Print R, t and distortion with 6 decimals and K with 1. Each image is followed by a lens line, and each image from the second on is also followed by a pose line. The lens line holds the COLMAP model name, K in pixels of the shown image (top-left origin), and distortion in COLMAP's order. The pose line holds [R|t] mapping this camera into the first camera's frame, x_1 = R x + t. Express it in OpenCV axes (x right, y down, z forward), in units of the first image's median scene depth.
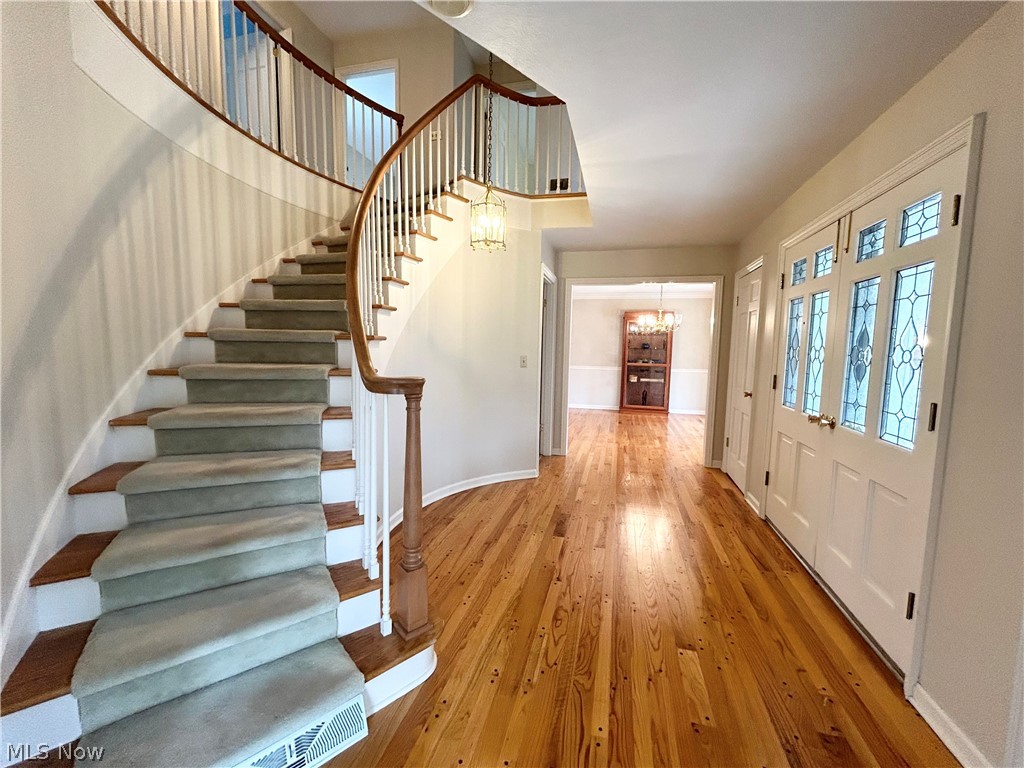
lens RADIAL K [[413.9, 0, 514.9], [0, 413.9, 383.4], [0, 0, 1]] dist [0.007426, 0.000352]
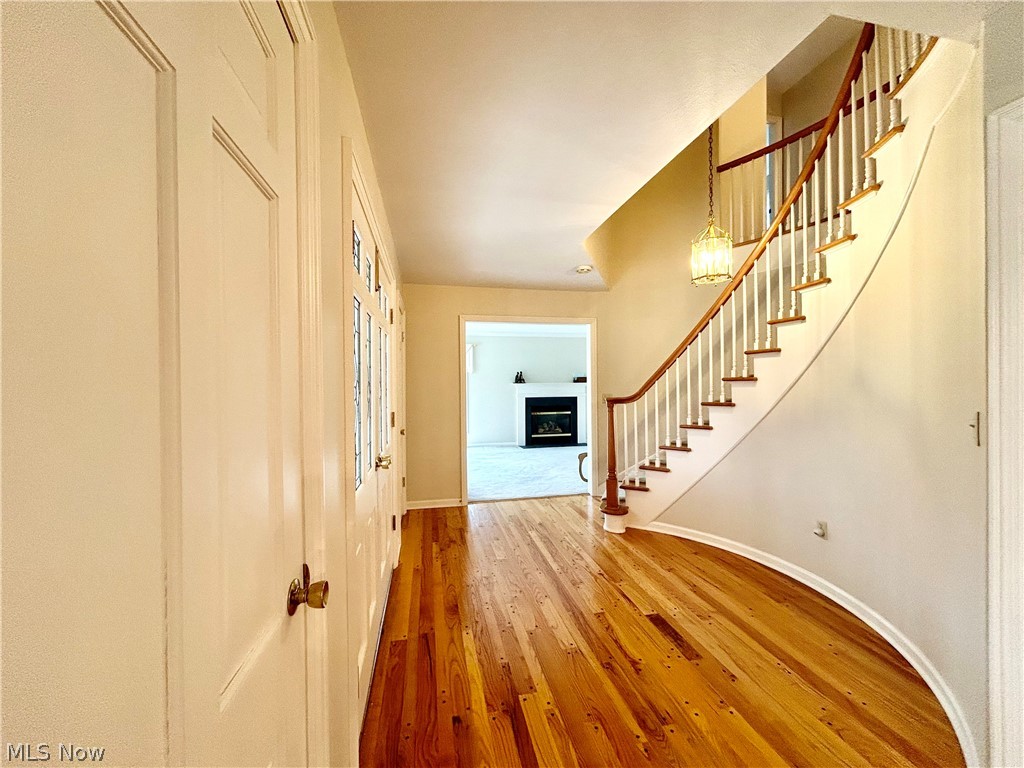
lens RADIAL K [[413.9, 0, 512.9], [0, 413.9, 383.2], [0, 0, 1]] dist [0.007426, 0.000352]
pose [[-0.898605, -0.011810, -0.438600, 0.394059], [-0.050368, 0.995806, 0.076382, -0.075110], [0.435858, 0.090729, -0.895431, 0.862763]]
